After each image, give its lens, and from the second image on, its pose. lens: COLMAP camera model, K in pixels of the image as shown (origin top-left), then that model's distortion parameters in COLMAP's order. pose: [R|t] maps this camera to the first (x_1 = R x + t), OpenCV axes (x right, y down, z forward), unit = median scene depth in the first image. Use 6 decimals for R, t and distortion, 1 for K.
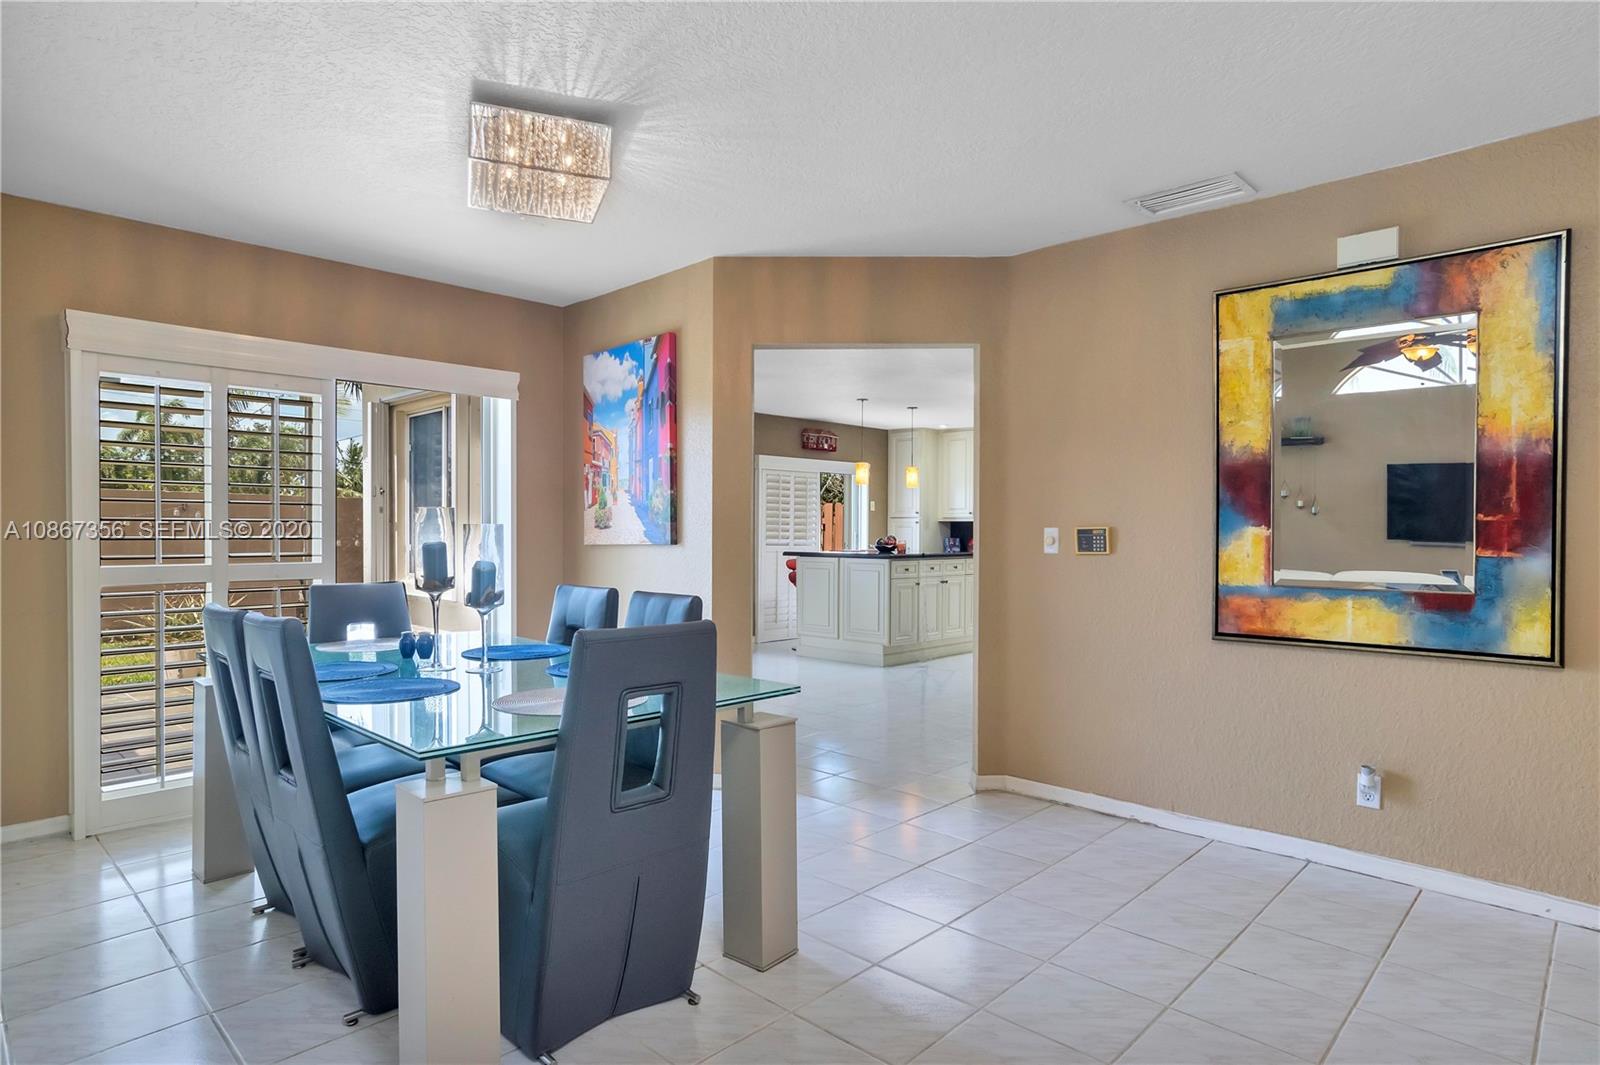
lens RADIAL K [[873.8, 0, 799.1], [0, 873.8, 562.9], [0, 0, 1]] dist [-0.045262, 0.030281]
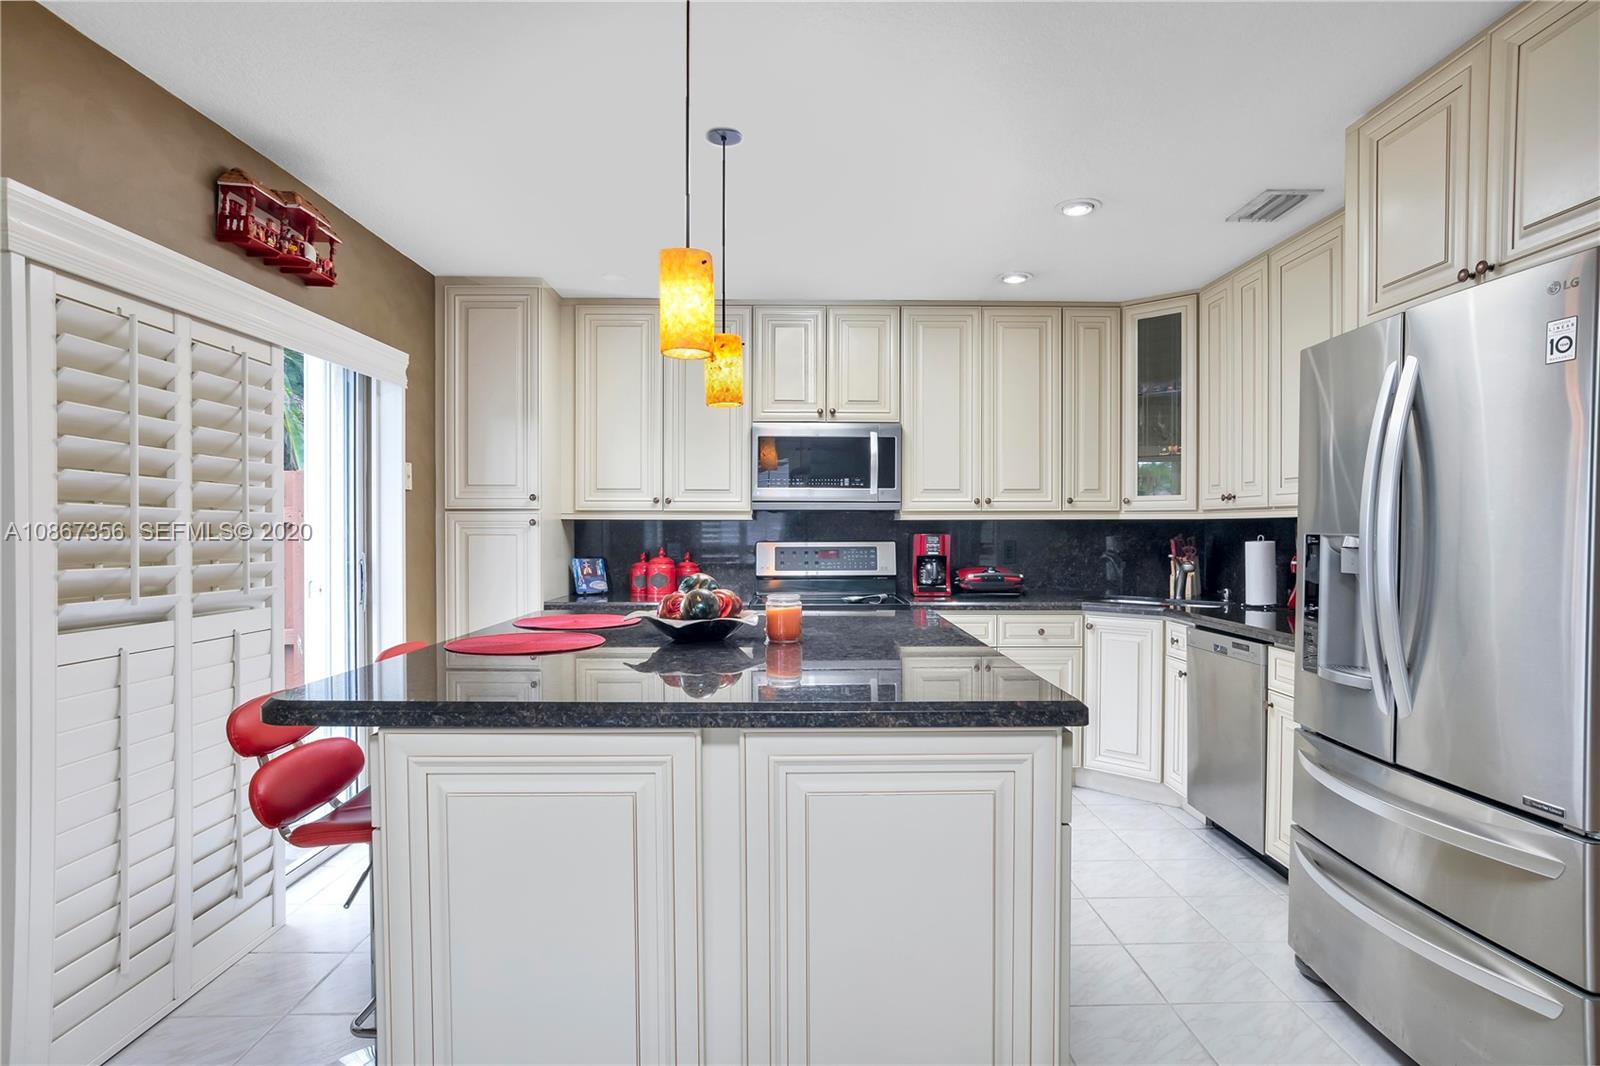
lens RADIAL K [[873.8, 0, 817.2], [0, 873.8, 539.5], [0, 0, 1]] dist [-0.045262, 0.030281]
pose [[0.702708, -0.013890, 0.711343, -0.117641], [0.029183, 0.999531, -0.009311, -0.074443], [-0.710880, 0.027302, 0.702784, 1.506743]]
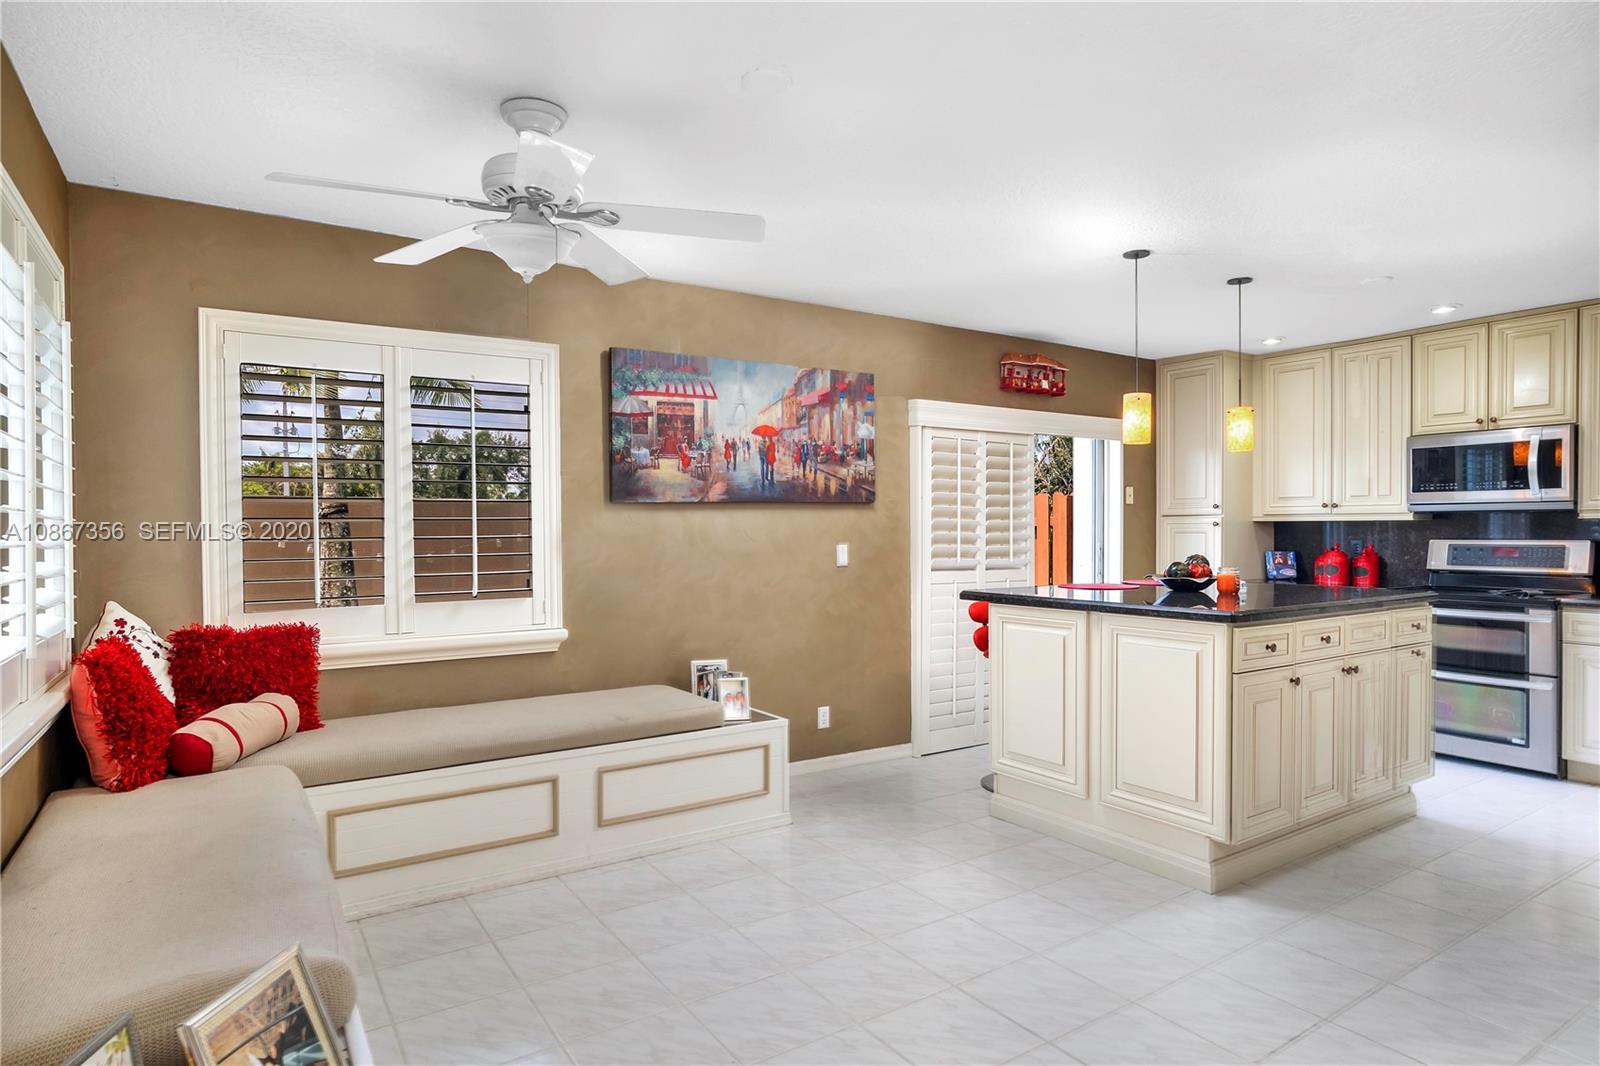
lens RADIAL K [[873.8, 0, 799.1], [0, 873.8, 537.9], [0, 0, 1]] dist [-0.045262, 0.030281]
pose [[0.974519, -0.004694, -0.224257, 0.005373], [-0.001792, 0.999586, -0.028710, -0.050805], [0.224299, 0.028380, 0.974107, 0.971623]]
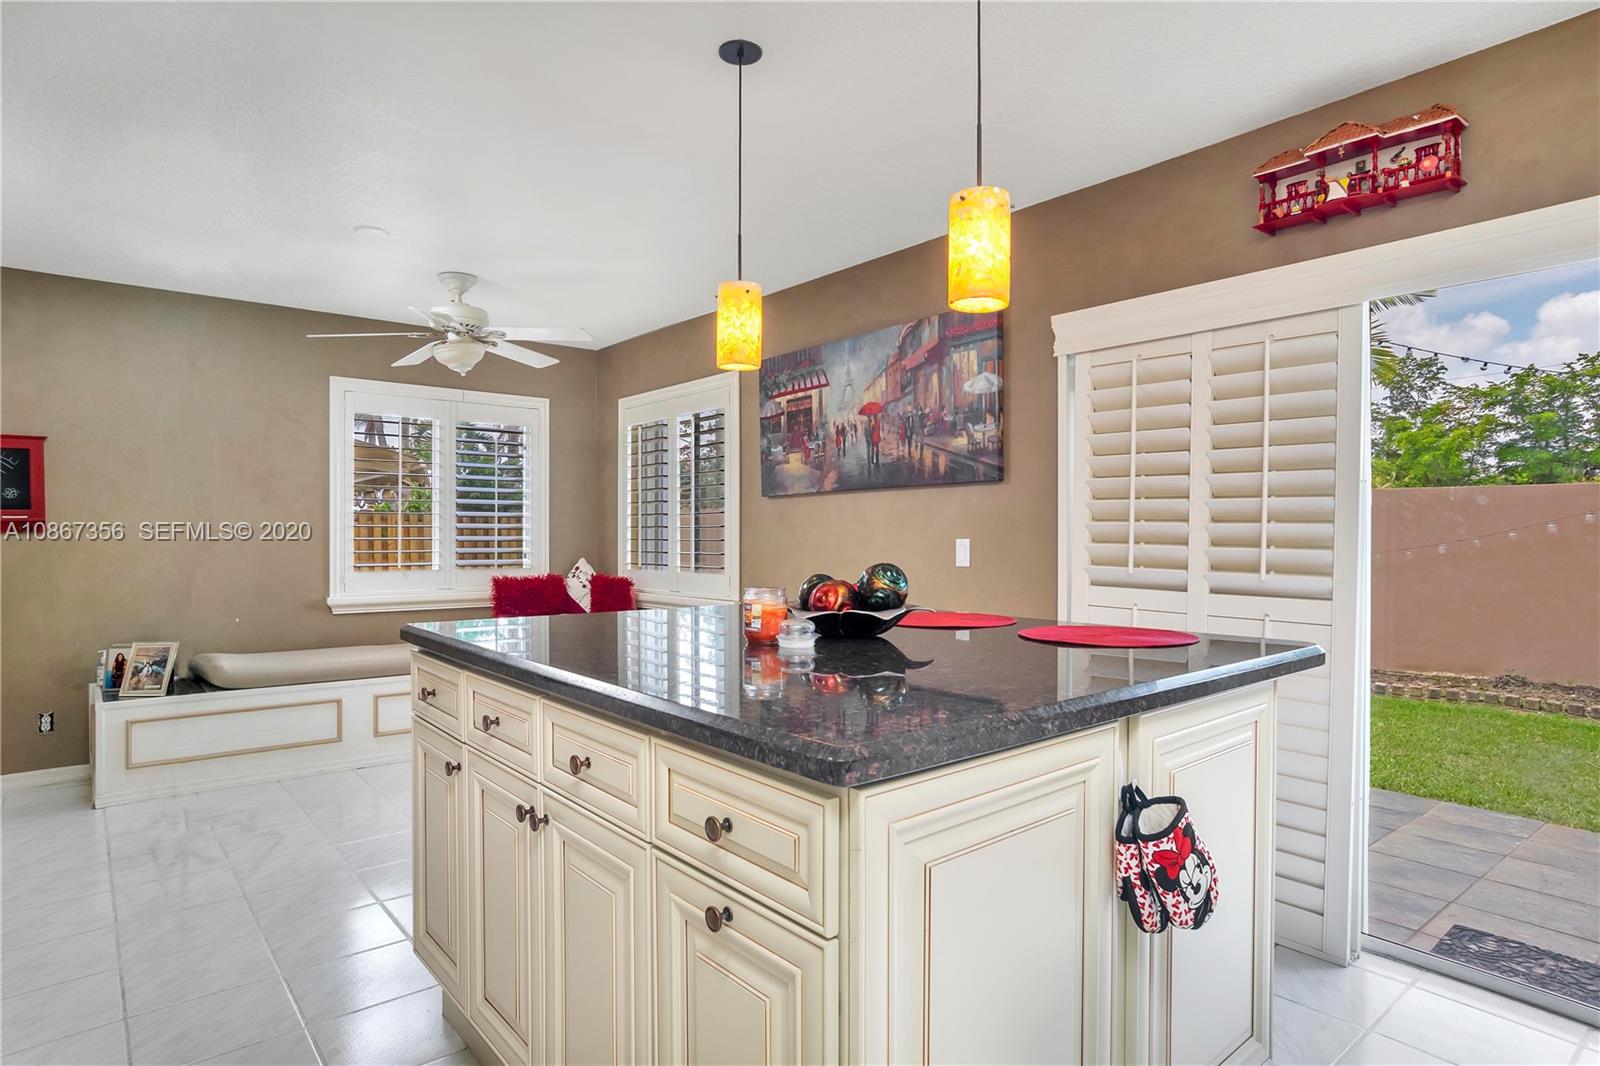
lens RADIAL K [[873.8, 0, 809.0], [0, 873.8, 525.4], [0, 0, 1]] dist [-0.045262, 0.030281]
pose [[-0.103188, -0.006902, -0.994638, 0.614197], [-0.038999, 0.999235, -0.002888, -0.077346], [0.993897, 0.038492, -0.103378, 1.933910]]
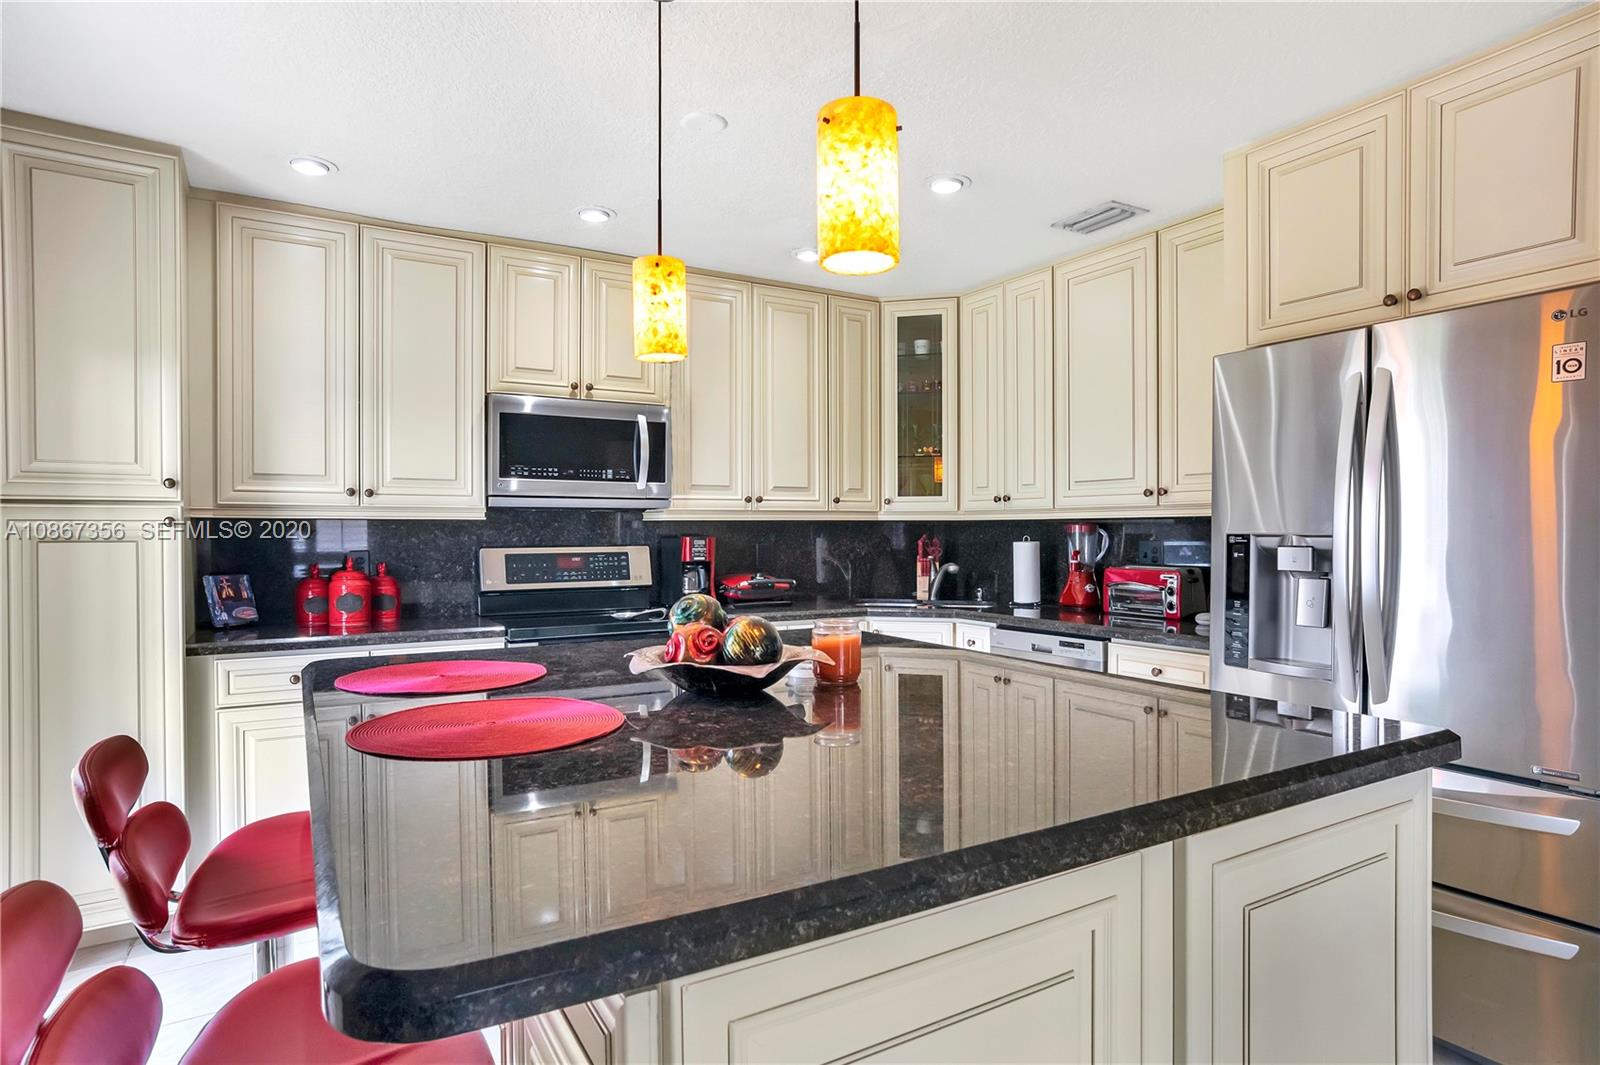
lens RADIAL K [[873.8, 0, 791.2], [0, 873.8, 544.5], [0, 0, 1]] dist [-0.045262, 0.030281]
pose [[0.258144, -0.021843, 0.965859, -0.132823], [0.038640, 0.999178, 0.012269, -0.085217], [-0.965333, 0.034153, 0.258776, 1.801393]]
